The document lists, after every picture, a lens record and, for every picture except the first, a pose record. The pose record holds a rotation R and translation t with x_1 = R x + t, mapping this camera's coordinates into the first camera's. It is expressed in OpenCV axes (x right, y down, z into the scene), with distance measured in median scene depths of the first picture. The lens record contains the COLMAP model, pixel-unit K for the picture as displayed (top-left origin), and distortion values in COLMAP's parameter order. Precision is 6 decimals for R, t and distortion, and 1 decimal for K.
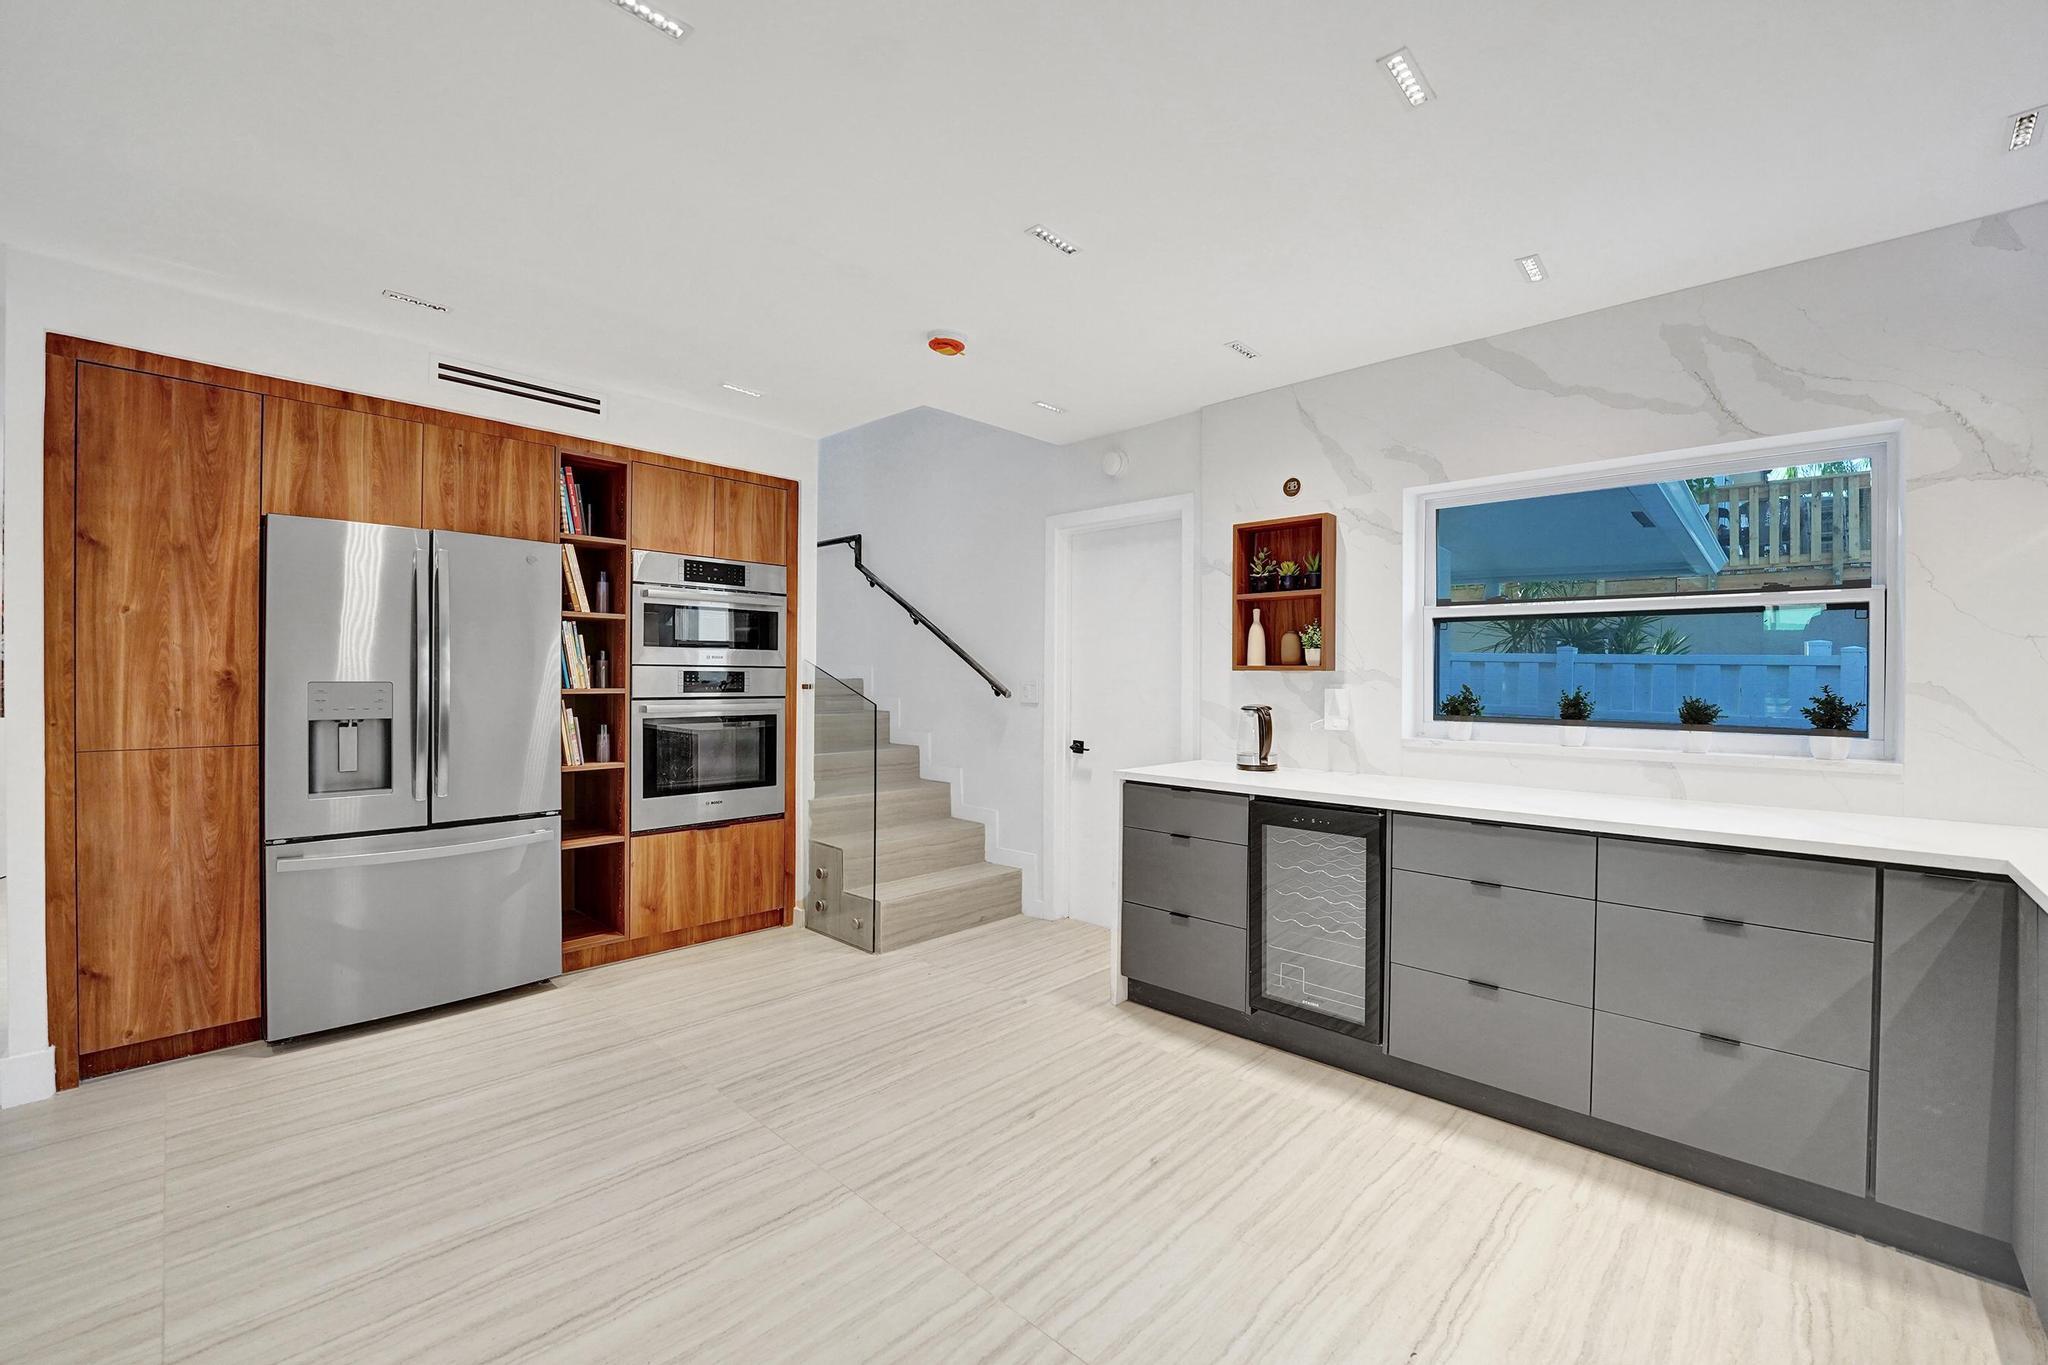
lens RADIAL K [[840.4, 0, 1017.0], [0, 840.4, 679.2], [0, 0, 1]] dist [-0.019022, 0.000469]
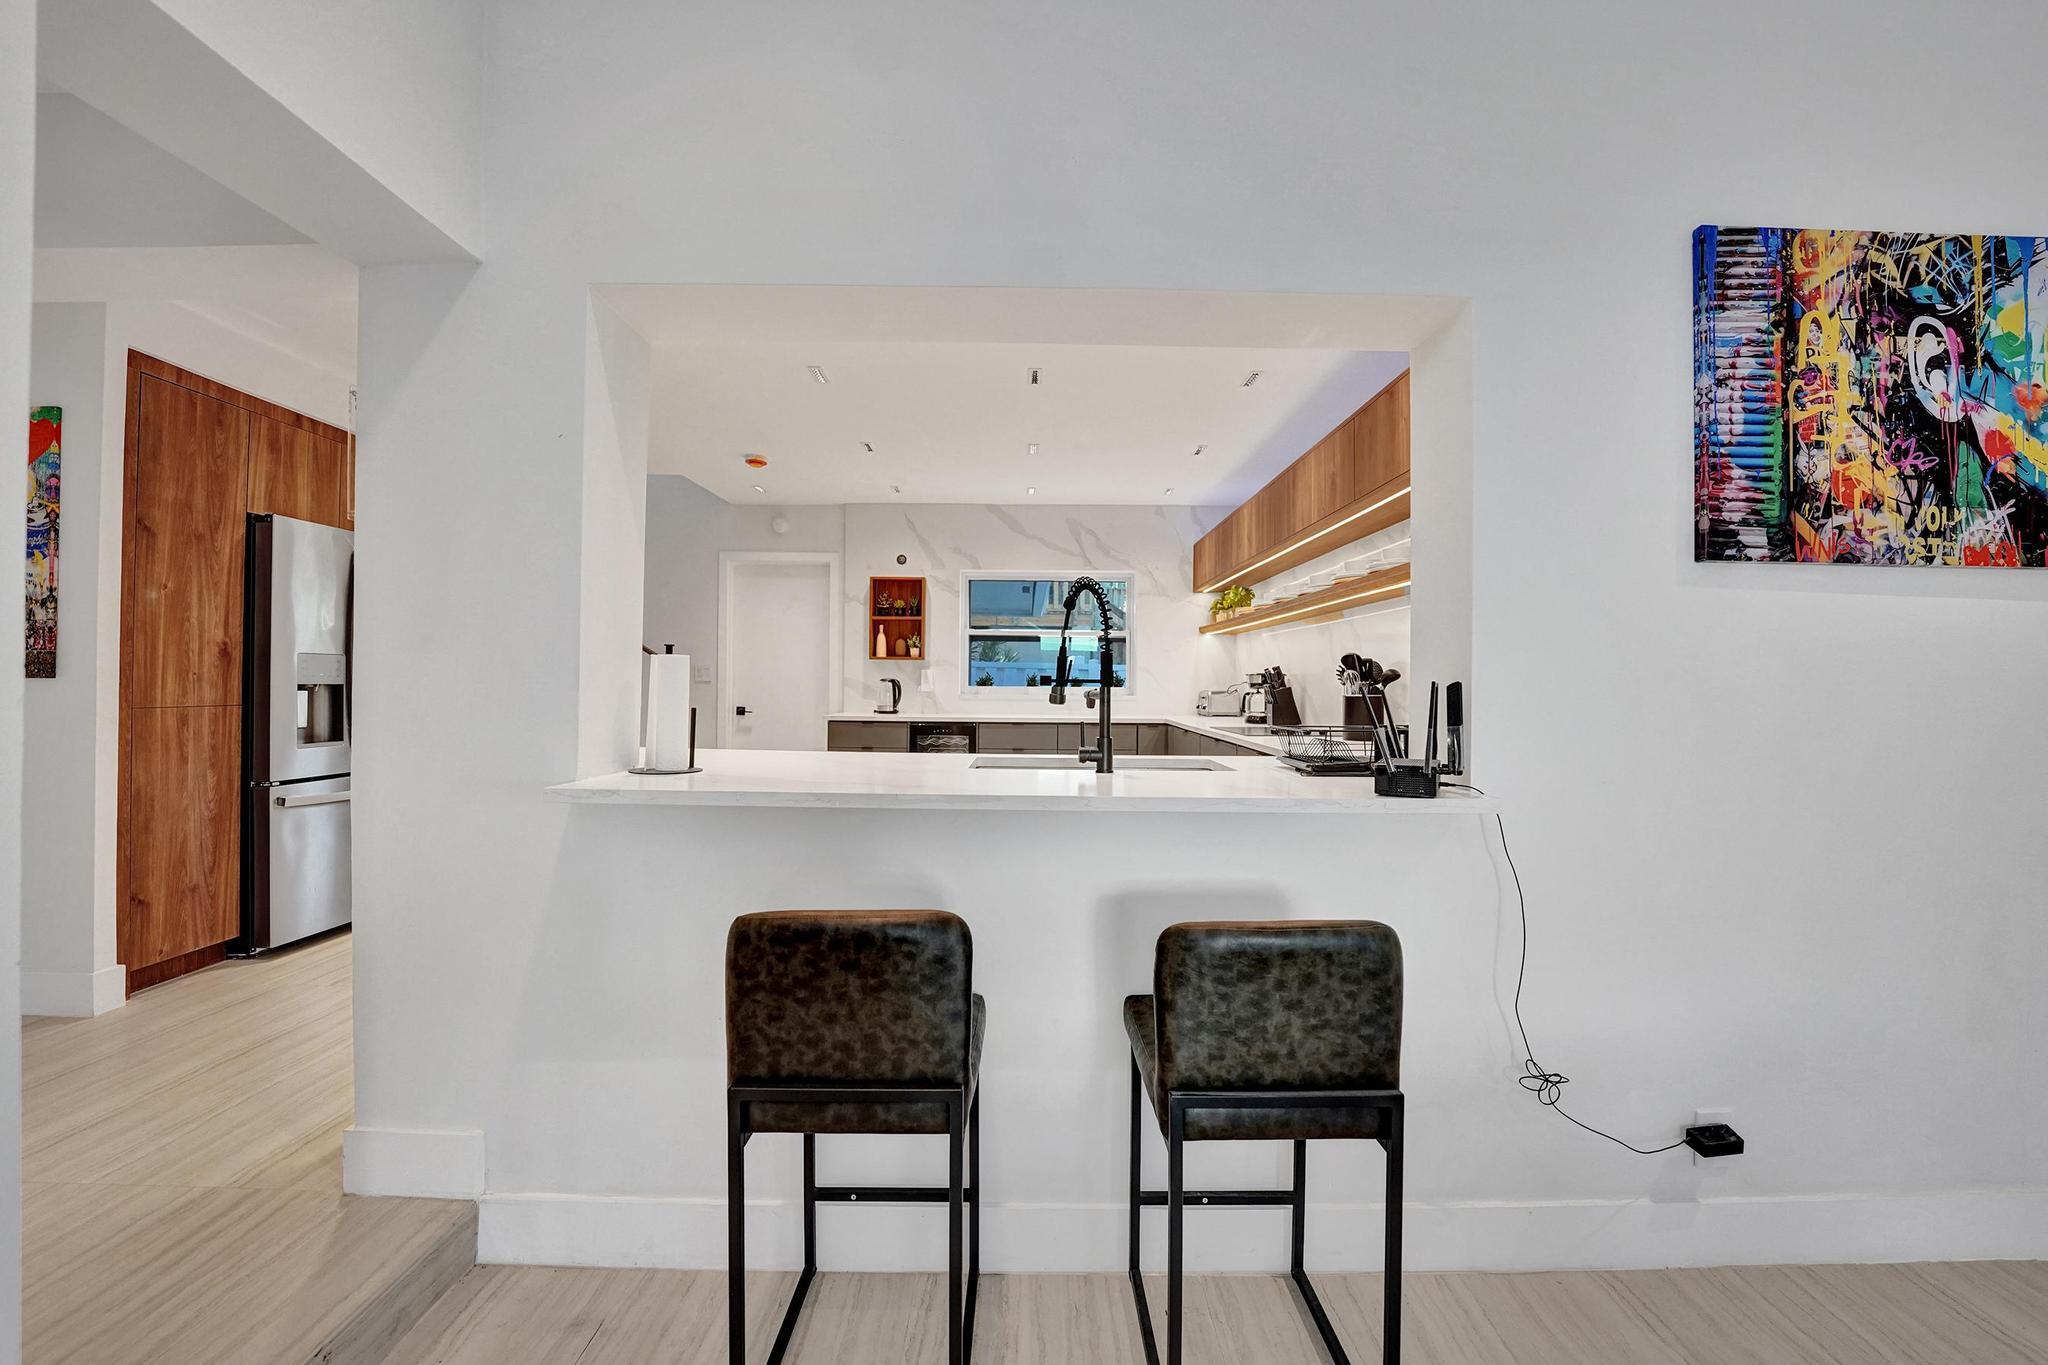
lens RADIAL K [[850.2, 0, 1019.1], [0, 850.2, 673.1], [0, 0, 1]] dist [-0.020756, 0.000138]
pose [[0.723869, 0.007080, 0.689901, -0.802937], [-0.000179, 0.999949, -0.010075, 0.038943], [-0.689937, 0.007169, 0.723834, -0.544820]]
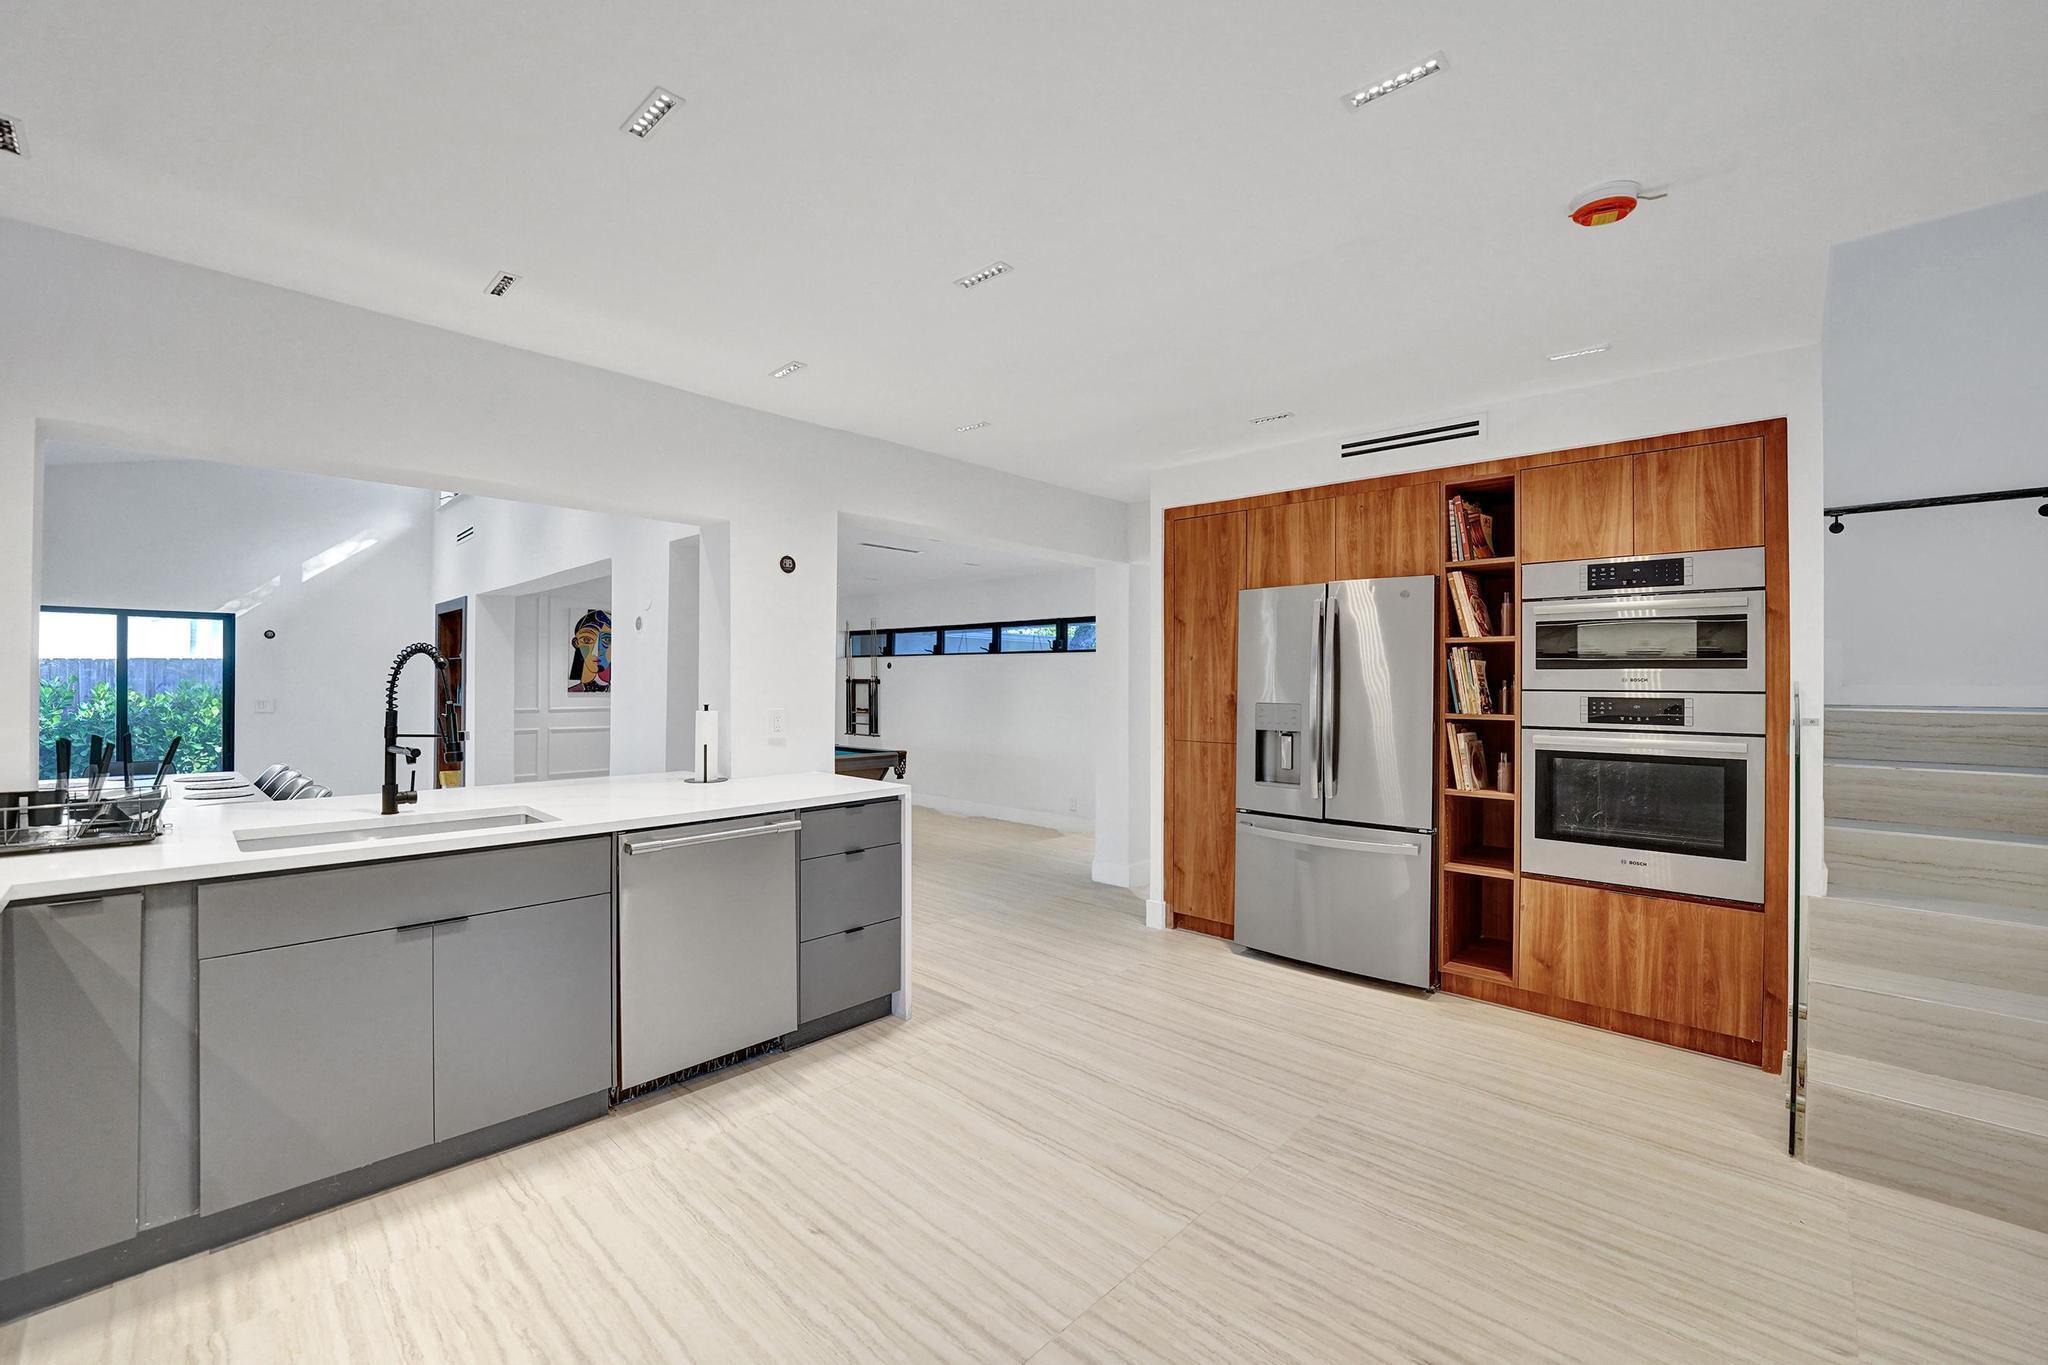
lens RADIAL K [[840.4, 0, 1017.0], [0, 840.4, 679.2], [0, 0, 1]] dist [-0.019022, 0.000469]
pose [[0.007796, -0.010295, -0.999917, 0.513319], [-0.009854, 0.999898, -0.010372, -0.016023], [0.999921, 0.009934, 0.007694, 0.492173]]
